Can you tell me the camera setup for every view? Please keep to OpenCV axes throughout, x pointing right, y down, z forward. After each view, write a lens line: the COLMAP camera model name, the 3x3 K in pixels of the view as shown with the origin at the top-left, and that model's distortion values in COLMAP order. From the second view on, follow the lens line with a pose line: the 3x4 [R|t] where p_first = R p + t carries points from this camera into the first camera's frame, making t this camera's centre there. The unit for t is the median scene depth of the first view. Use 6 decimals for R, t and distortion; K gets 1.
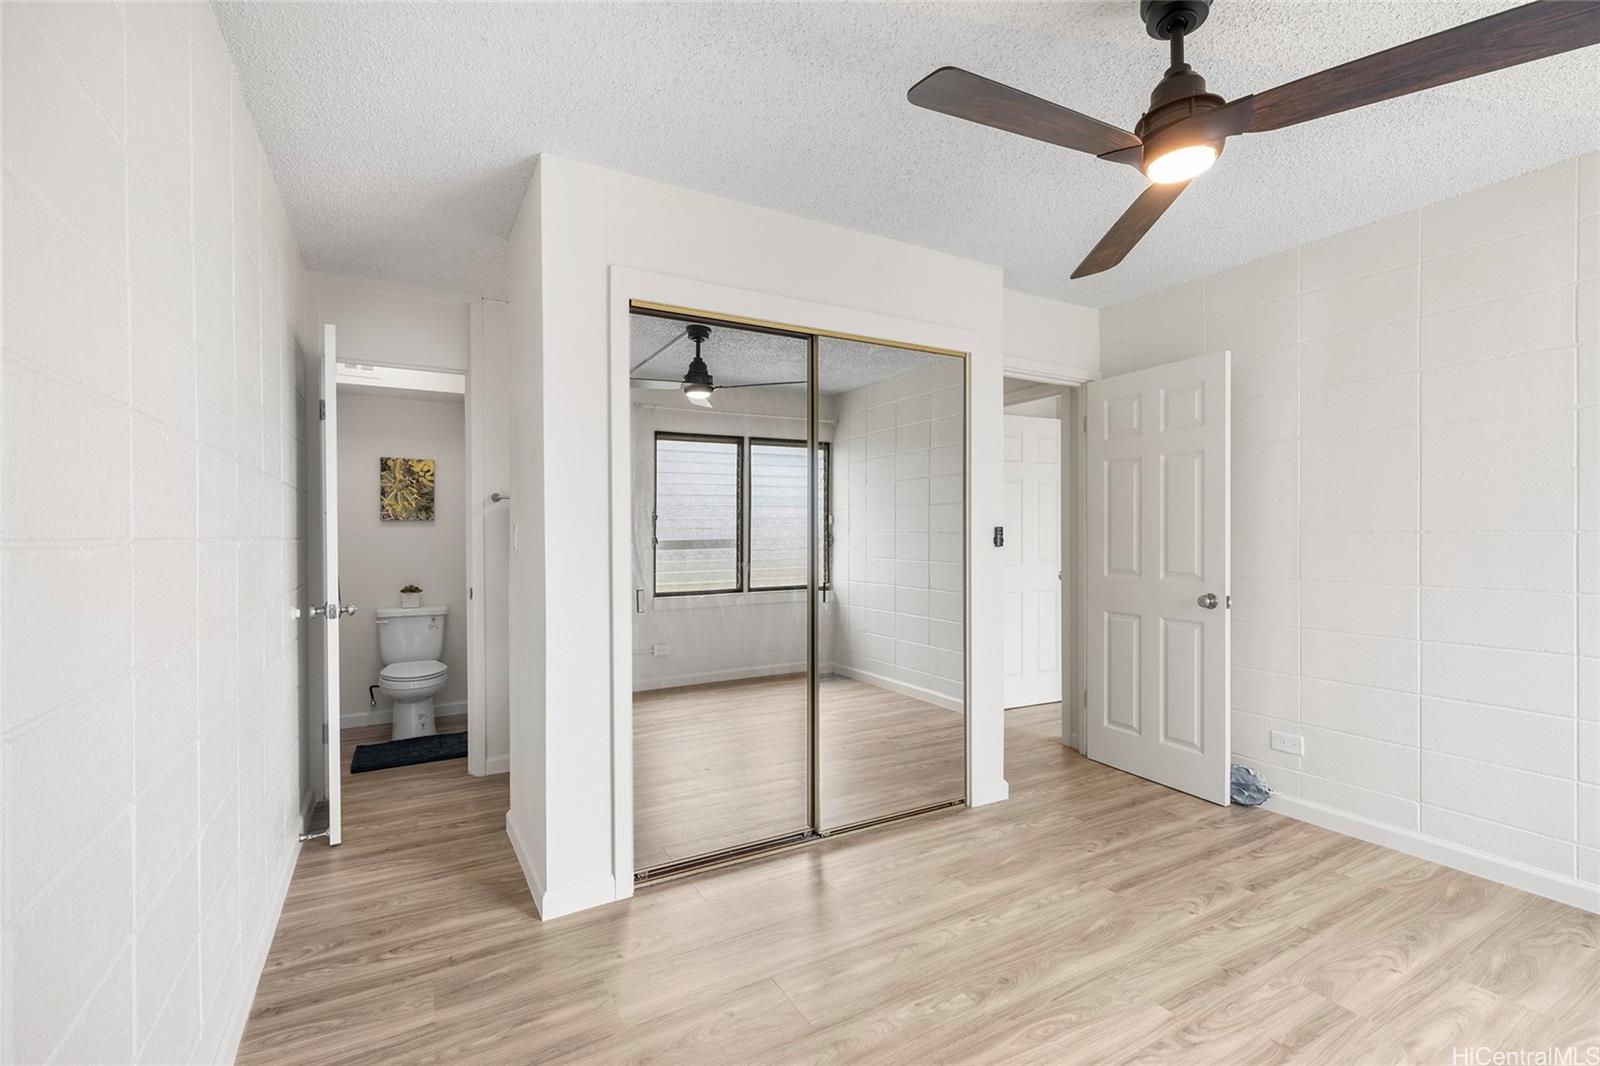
lens RADIAL K [[696.3, 0, 804.7], [0, 696.3, 536.7], [0, 0, 1]] dist [0.000928, 0.000032]
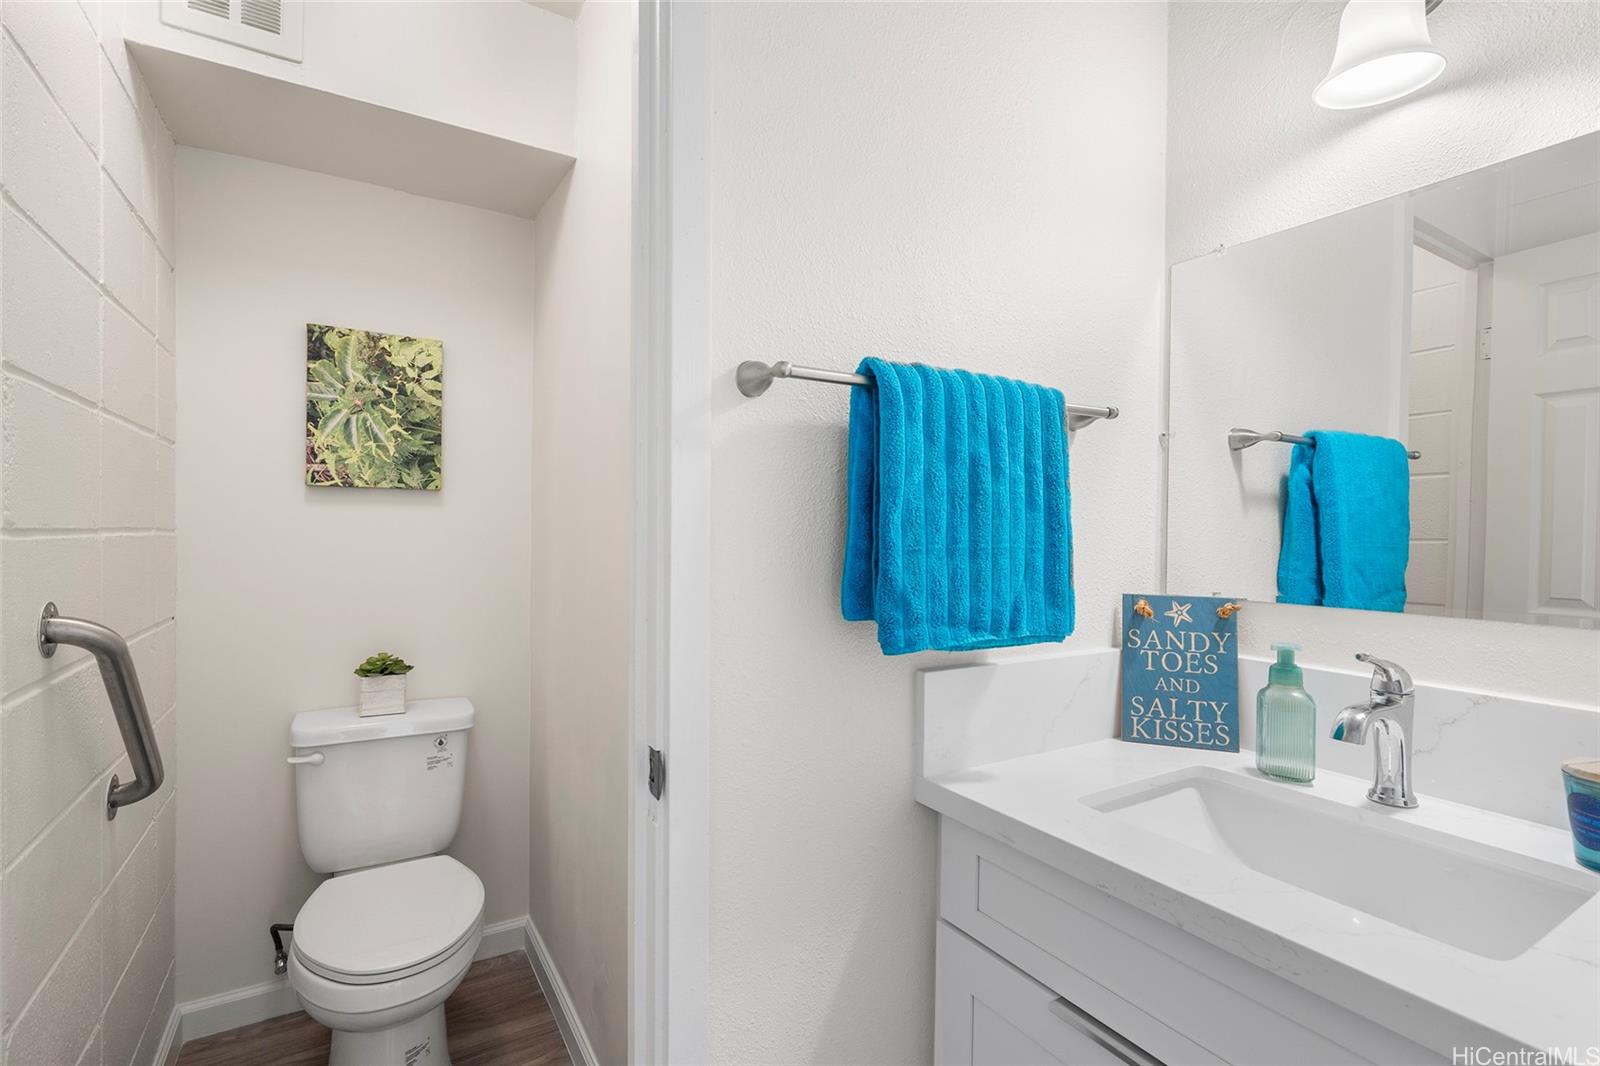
lens RADIAL K [[747.2, 0, 795.1], [0, 747.2, 529.6], [0, 0, 1]] dist [0.002188, 0.000039]
pose [[0.999477, 0.006909, 0.031595, -0.348269], [-0.006544, 0.999911, -0.011624, 0.003020], [-0.031672, 0.011412, 0.999433, 0.573775]]
